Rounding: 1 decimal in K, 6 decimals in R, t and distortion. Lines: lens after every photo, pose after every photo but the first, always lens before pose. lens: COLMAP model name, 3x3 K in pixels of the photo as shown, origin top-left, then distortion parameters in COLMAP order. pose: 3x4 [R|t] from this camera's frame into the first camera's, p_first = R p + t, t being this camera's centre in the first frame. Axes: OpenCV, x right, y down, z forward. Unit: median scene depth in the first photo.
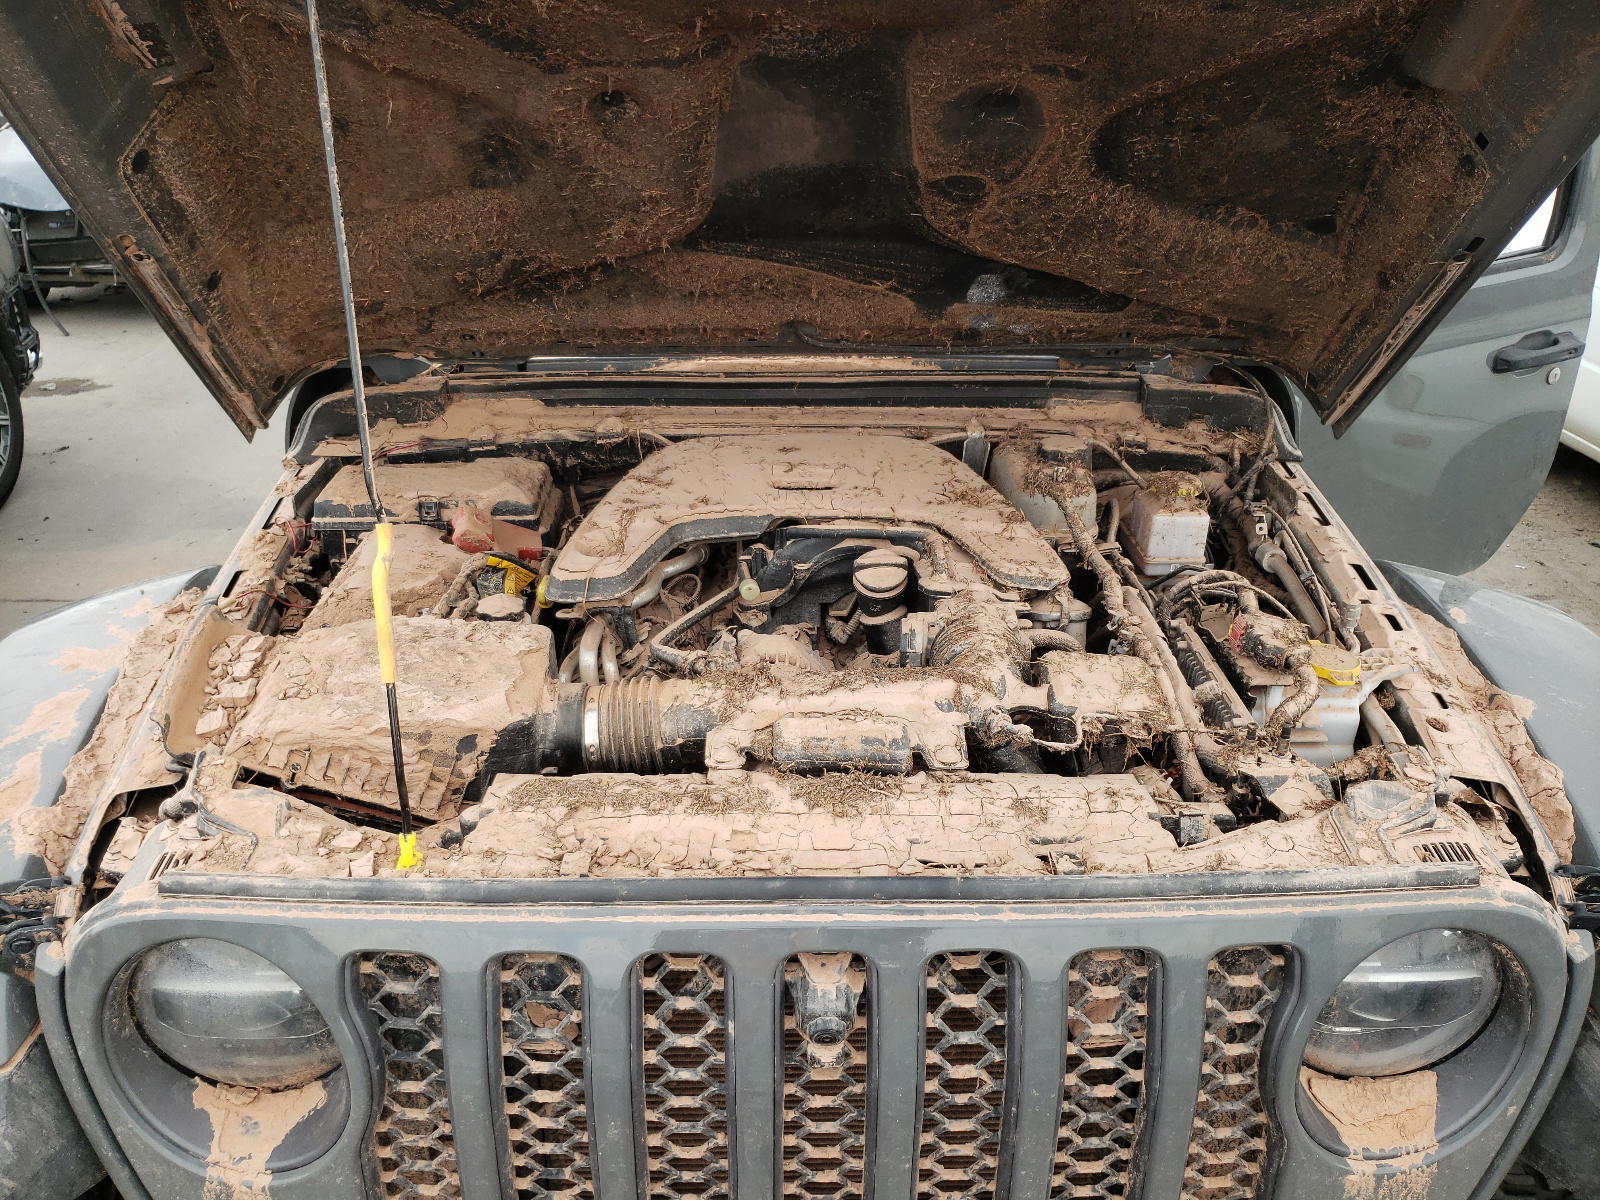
lens RADIAL K [[1228.0, 0, 793.1], [0, 1228.0, 593.5], [0, 0, 1]] dist [0.014289, -0.012953]
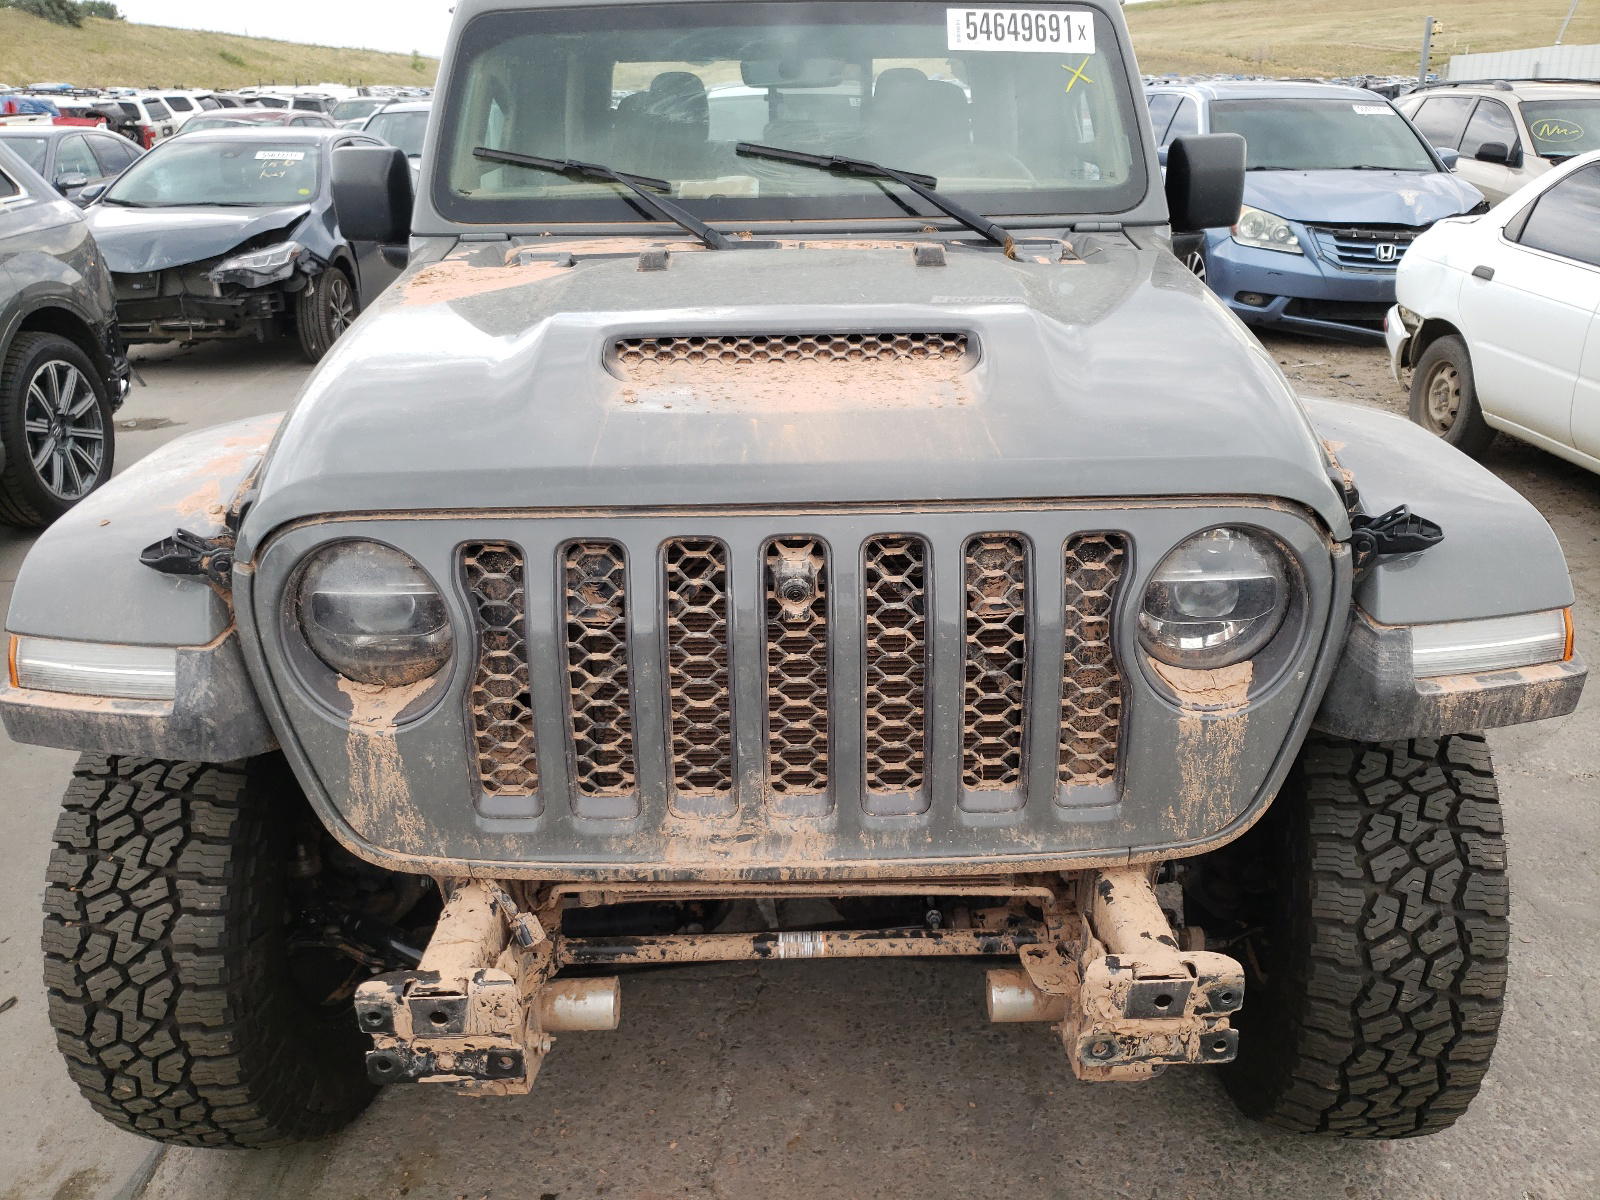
lens RADIAL K [[1228.0, 0, 814.3], [0, 1228.0, 593.9], [0, 0, 1]] dist [0.014289, -0.012953]
pose [[0.999855, -0.016850, -0.002498, 0.048874], [0.016525, 0.995067, -0.097815, 0.468209], [0.004134, 0.097760, 0.995201, -0.382606]]
